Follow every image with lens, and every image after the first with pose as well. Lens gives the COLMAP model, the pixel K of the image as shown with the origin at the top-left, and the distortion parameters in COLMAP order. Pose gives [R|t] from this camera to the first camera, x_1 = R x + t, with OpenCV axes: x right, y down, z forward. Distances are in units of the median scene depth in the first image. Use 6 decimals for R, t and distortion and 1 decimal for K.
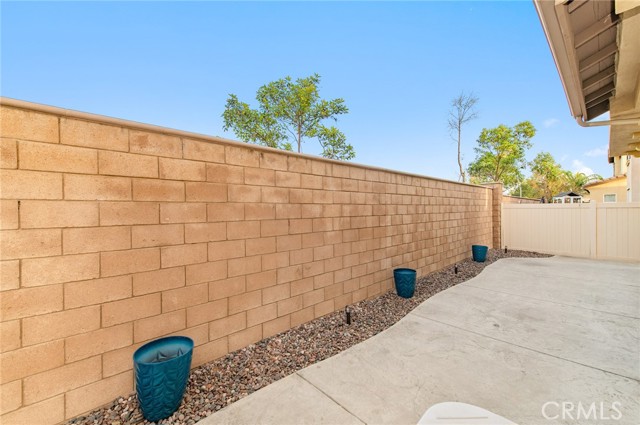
lens RADIAL K [[251.5, 0, 319.8], [0, 251.5, 210.7], [0, 0, 1]] dist [0.012630, -0.002314]
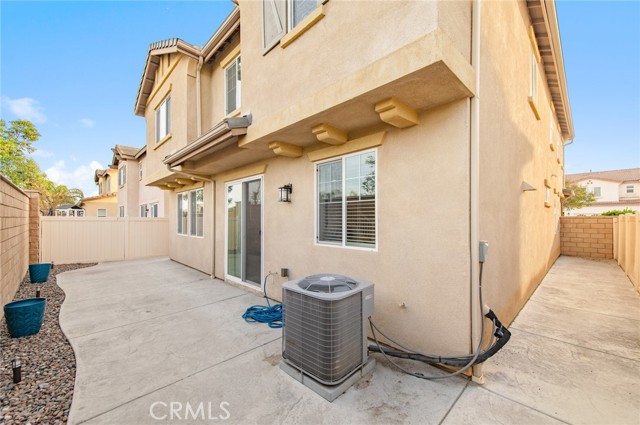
lens RADIAL K [[251.5, 0, 320.2], [0, 251.5, 215.7], [0, 0, 1]] dist [0.012630, -0.002314]
pose [[-0.028115, 0.019217, 0.999420, -0.492729], [0.009597, 0.999774, -0.018954, -0.003757], [-0.999559, 0.009059, -0.028293, 0.116803]]
